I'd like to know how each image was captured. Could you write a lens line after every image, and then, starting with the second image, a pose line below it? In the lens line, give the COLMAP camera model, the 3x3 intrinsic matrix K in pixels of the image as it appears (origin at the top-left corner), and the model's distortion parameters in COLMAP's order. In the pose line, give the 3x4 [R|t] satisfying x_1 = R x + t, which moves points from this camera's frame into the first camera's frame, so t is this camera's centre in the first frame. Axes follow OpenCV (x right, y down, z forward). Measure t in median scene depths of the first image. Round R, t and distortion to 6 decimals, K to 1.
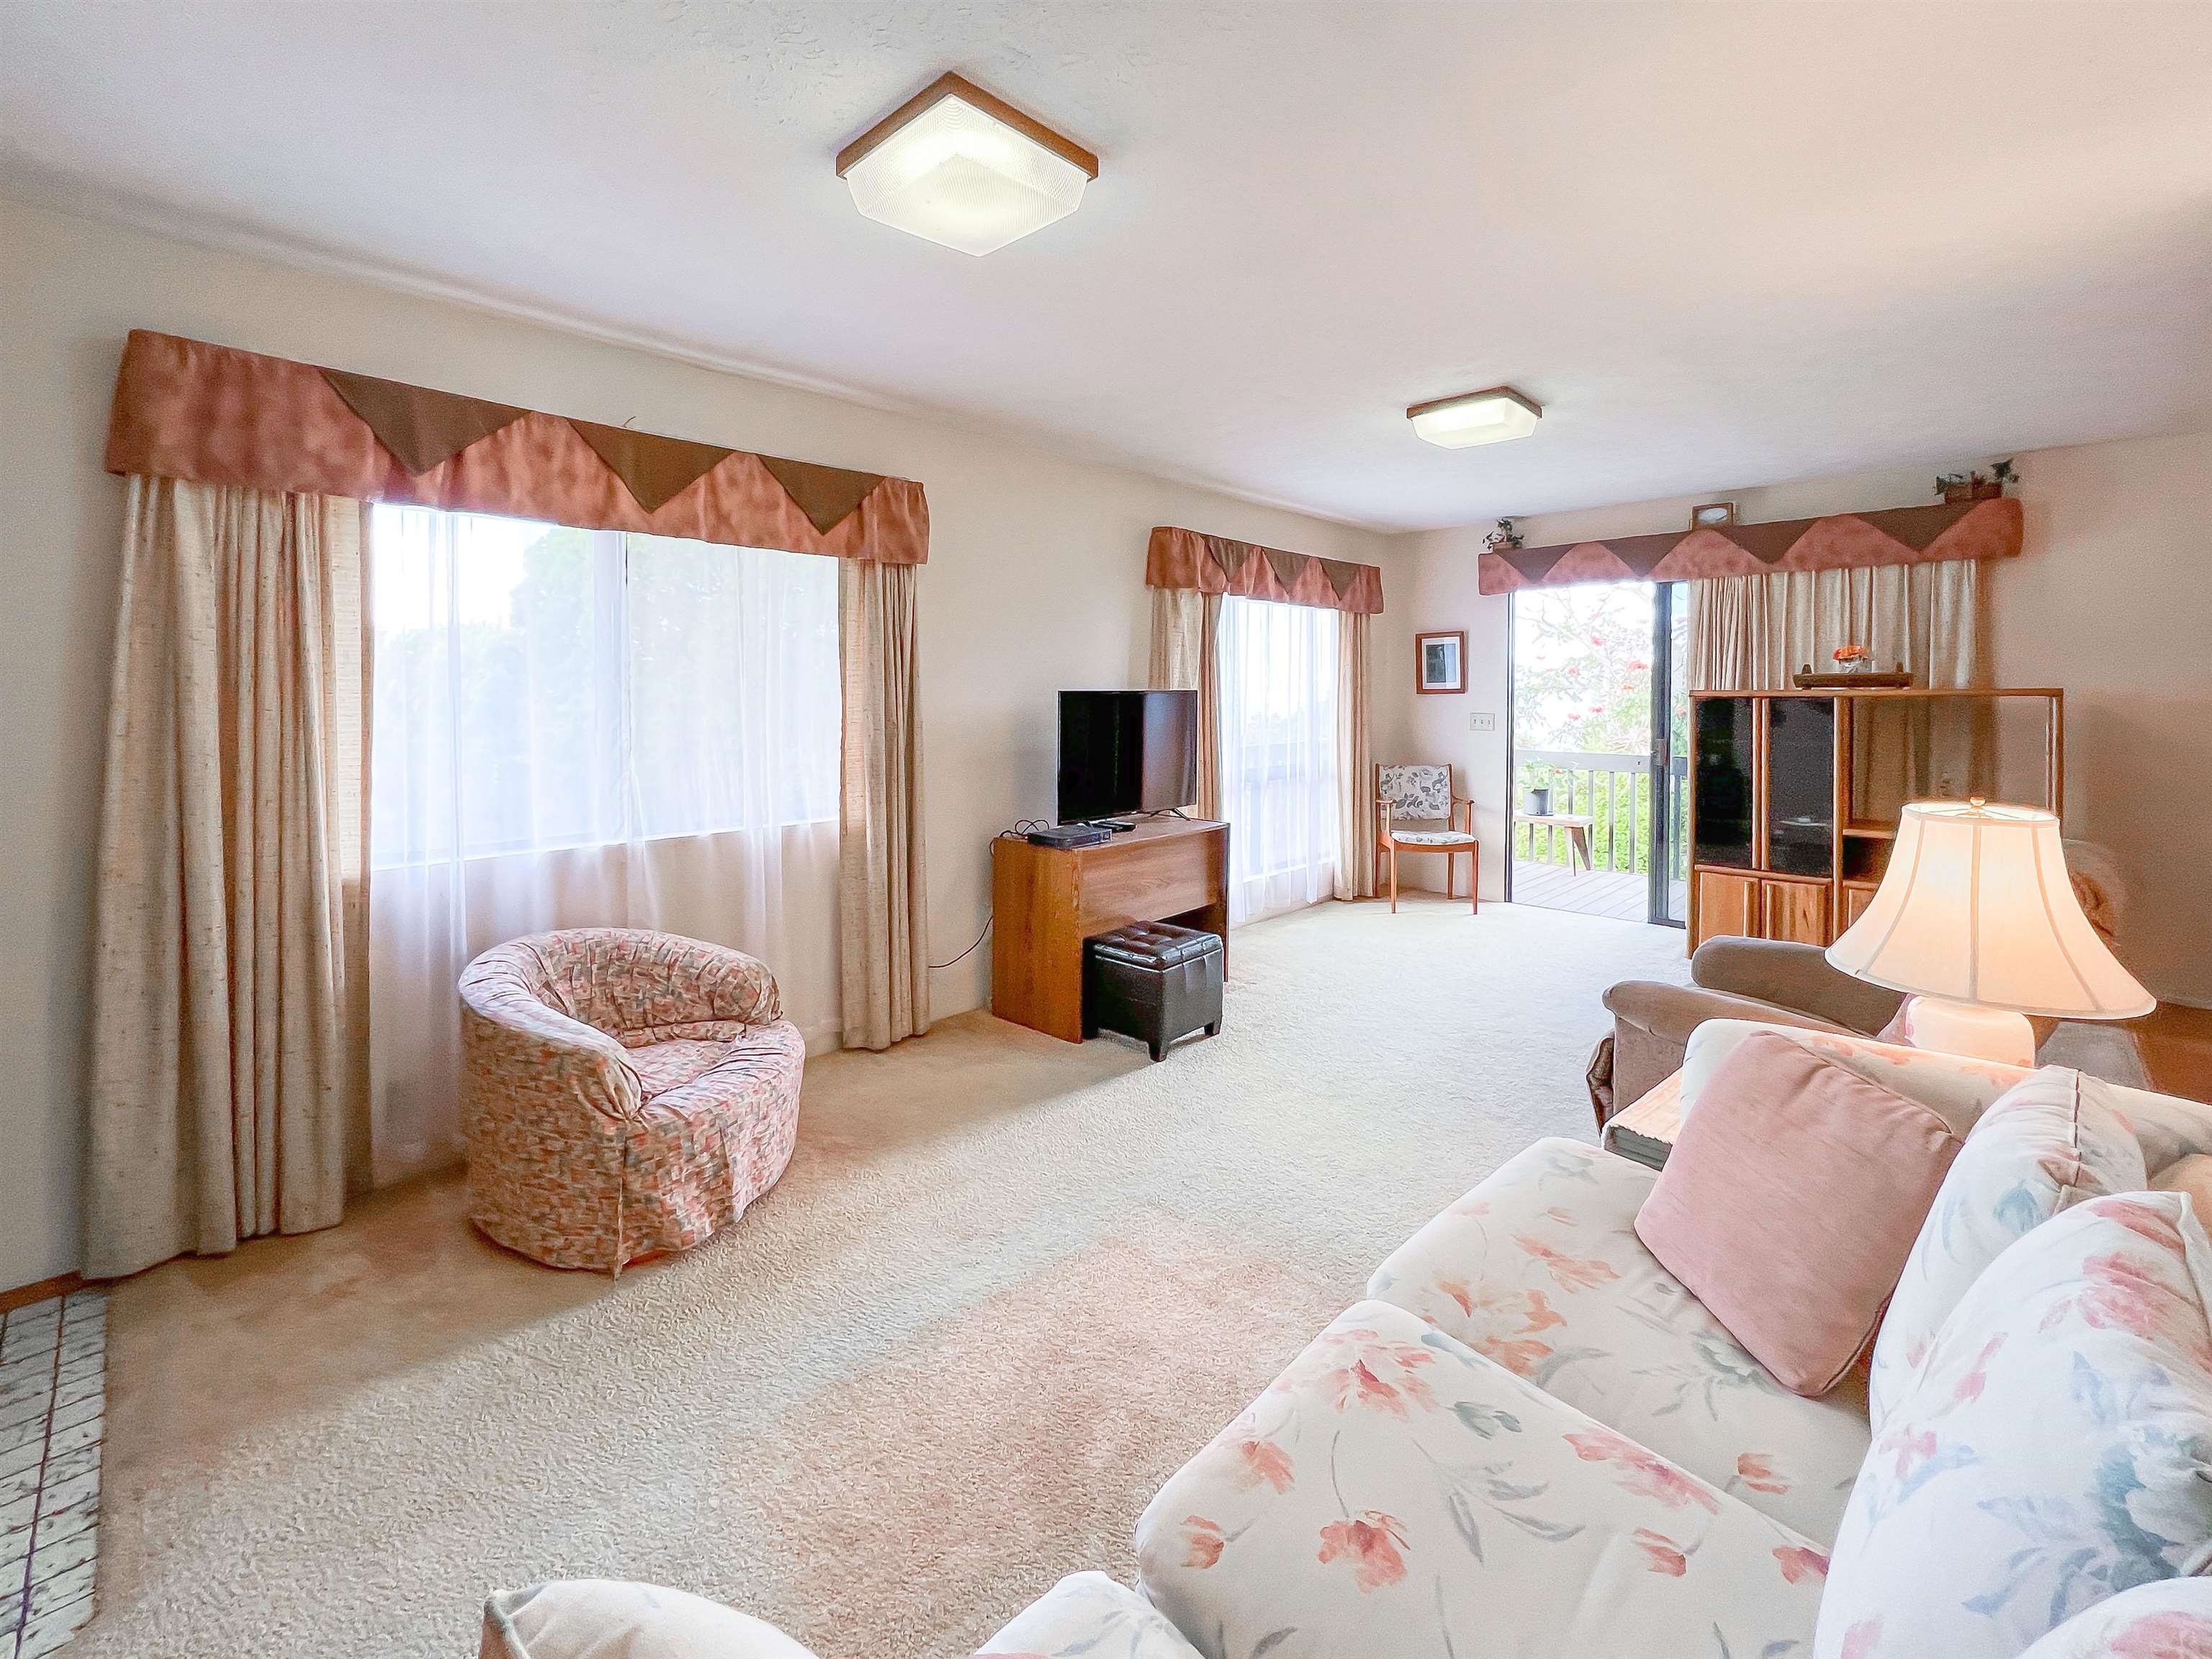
lens RADIAL K [[888.0, 0, 1097.6], [0, 888.0, 851.0], [0, 0, 1]] dist [-0.002446, 0.000003]
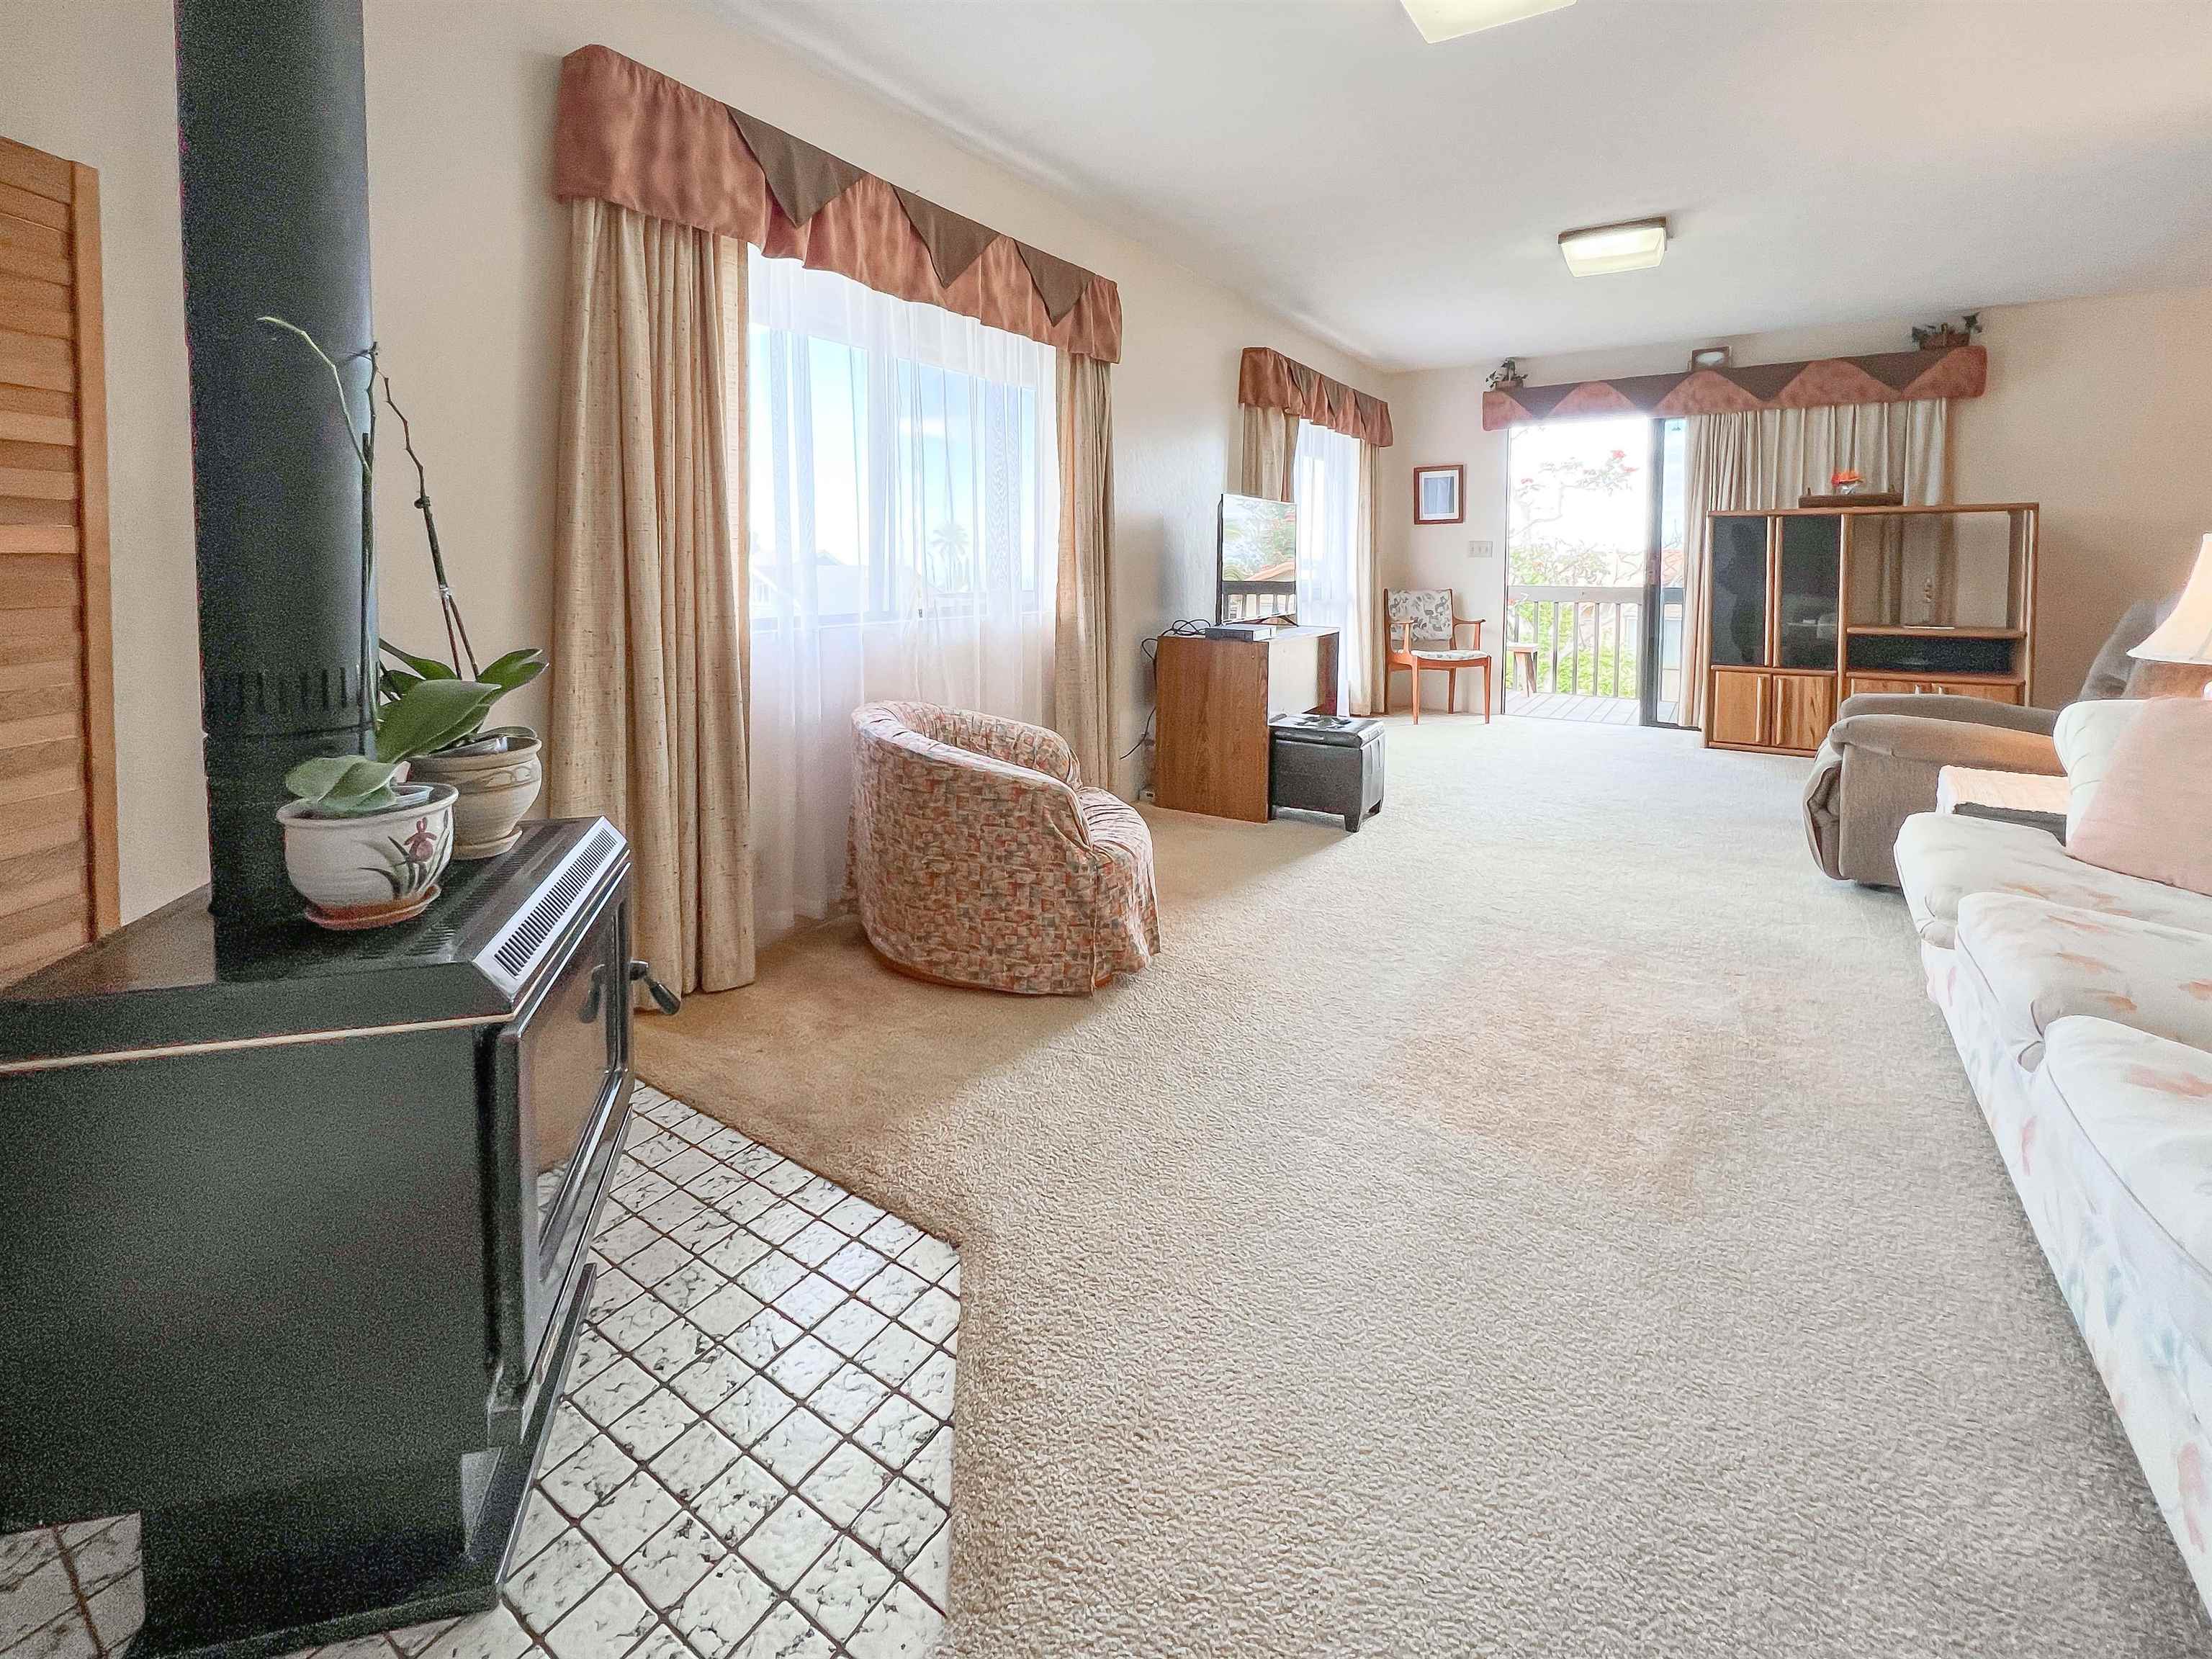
lens RADIAL K [[893.7, 0, 1055.8], [0, 893.7, 740.3], [0, 0, 1]] dist [0.002182, -0.001196]
pose [[0.989824, -0.022093, 0.140571, -0.359890], [0.018020, 0.999382, 0.030180, 0.068586], [-0.141151, -0.027339, 0.989610, -0.023266]]
